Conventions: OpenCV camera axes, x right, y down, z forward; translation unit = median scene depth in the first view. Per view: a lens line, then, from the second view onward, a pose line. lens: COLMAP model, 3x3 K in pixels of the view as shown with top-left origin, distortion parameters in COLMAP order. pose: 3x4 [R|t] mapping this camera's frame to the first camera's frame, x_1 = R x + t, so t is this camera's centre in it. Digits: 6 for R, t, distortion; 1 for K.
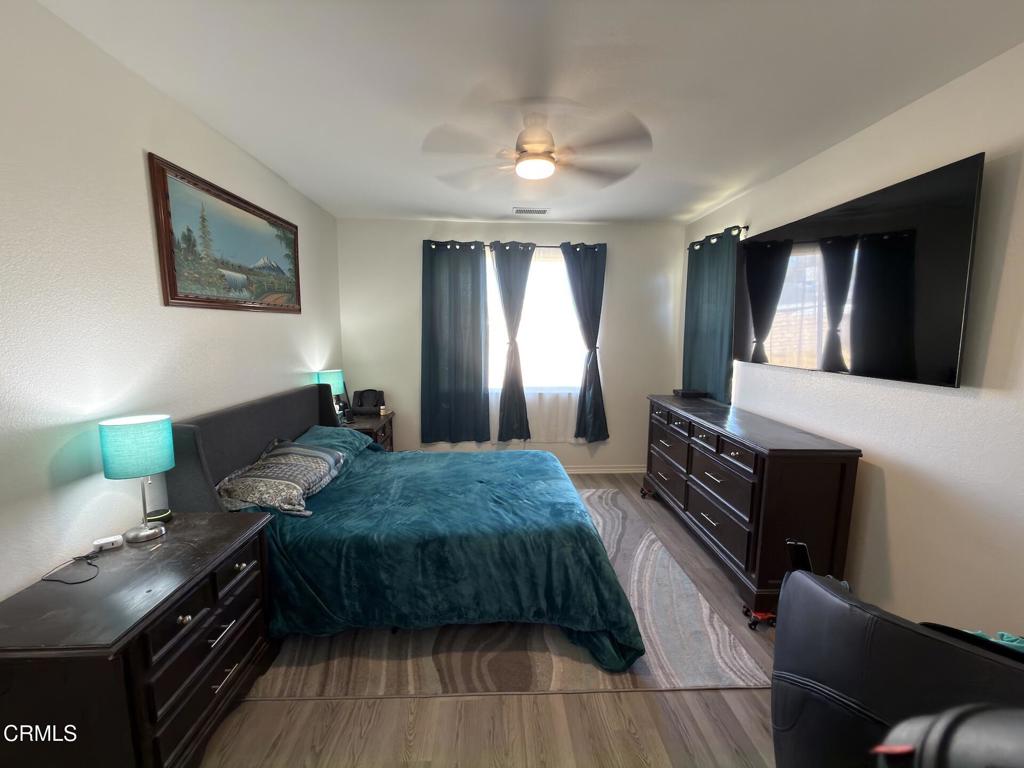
lens RADIAL K [[409.2, 0, 509.8], [0, 409.2, 381.4], [0, 0, 1]] dist [-0.001759, 0.000506]
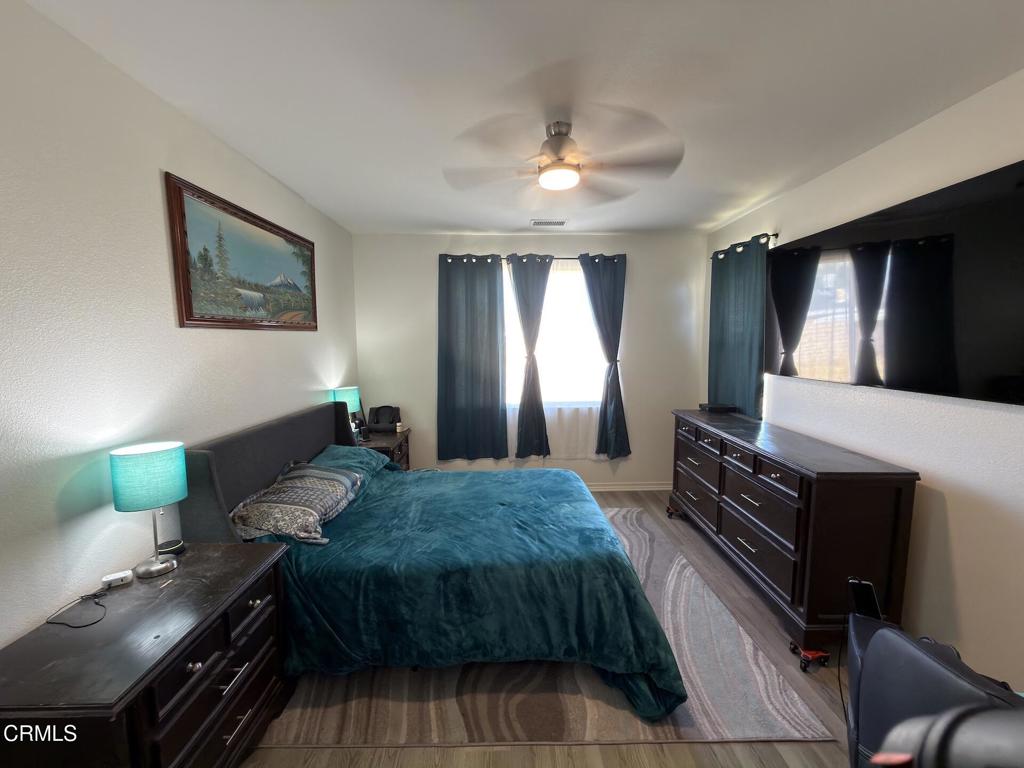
lens RADIAL K [[409.2, 0, 510.0], [0, 409.2, 381.2], [0, 0, 1]] dist [-0.001759, 0.000506]
pose [[0.999552, -0.009717, -0.028300, -0.024356], [0.008980, 0.999620, -0.026057, -0.017904], [0.028543, 0.025791, 0.999260, 0.039481]]
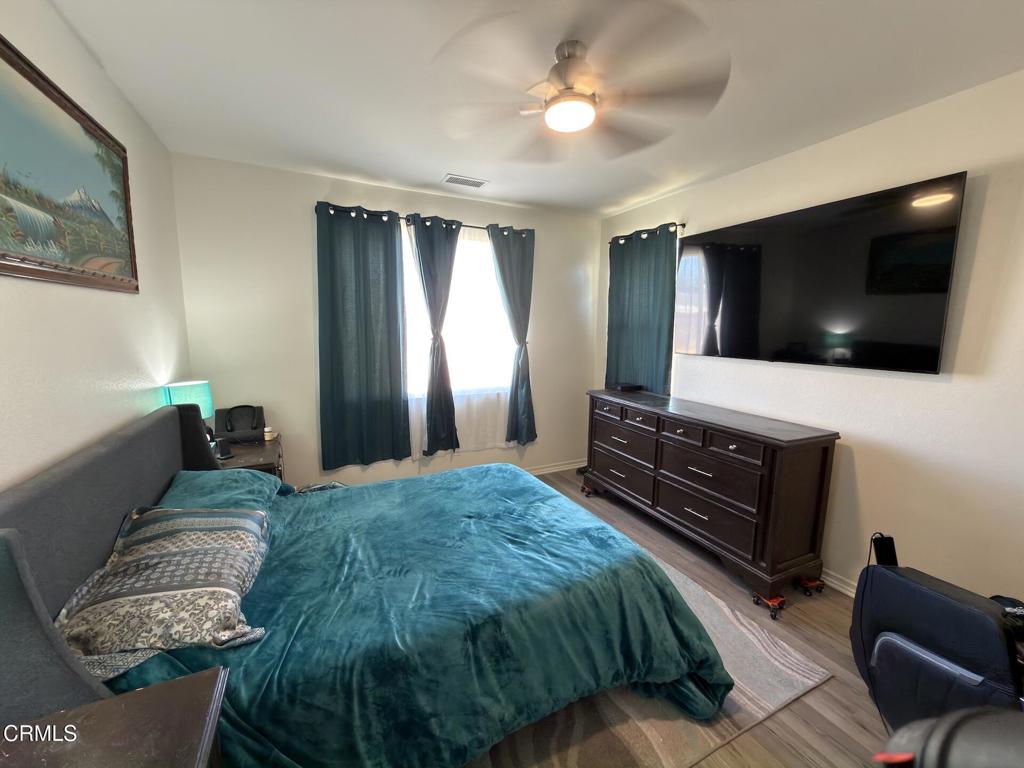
lens RADIAL K [[409.2, 0, 509.4], [0, 409.2, 382.4], [0, 0, 1]] dist [-0.001759, 0.000506]
pose [[0.917192, -0.051167, 0.395146, -0.308905], [0.044475, 0.998670, 0.026083, -0.029301], [-0.395955, -0.006348, 0.918248, 0.264311]]
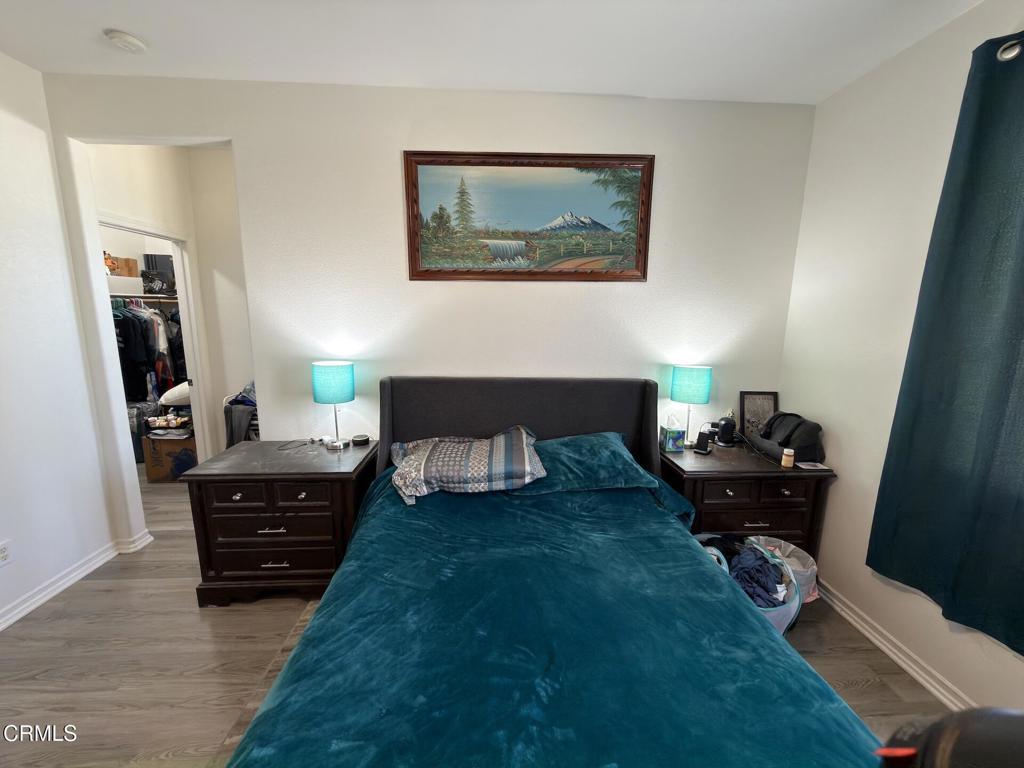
lens RADIAL K [[409.2, 0, 511.8], [0, 409.2, 382.5], [0, 0, 1]] dist [-0.001759, 0.000506]
pose [[0.009847, 0.166975, -0.985912, 0.293404], [-0.136861, 0.976906, 0.164083, -0.094564], [0.990541, 0.133318, 0.032472, 0.950335]]
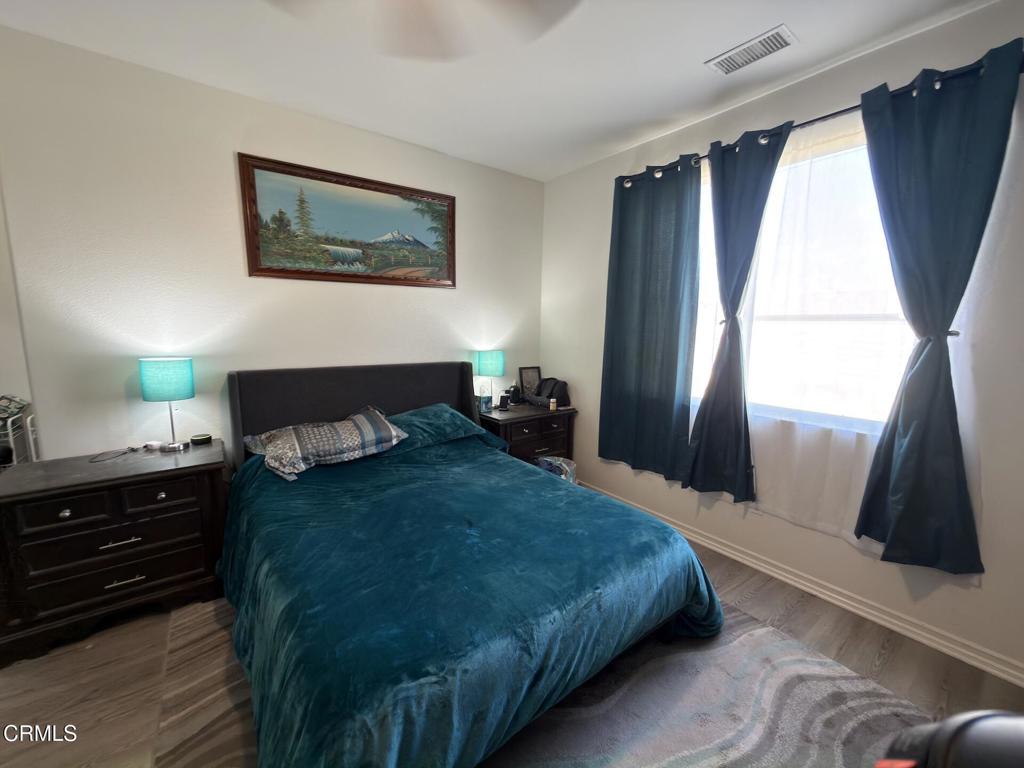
lens RADIAL K [[409.2, 0, 511.2], [0, 409.2, 381.6], [0, 0, 1]] dist [-0.001759, 0.000506]
pose [[0.563240, 0.111565, -0.818727, 0.483145], [-0.110394, 0.992120, 0.059248, -0.021436], [0.818886, 0.057012, 0.571118, 0.702632]]
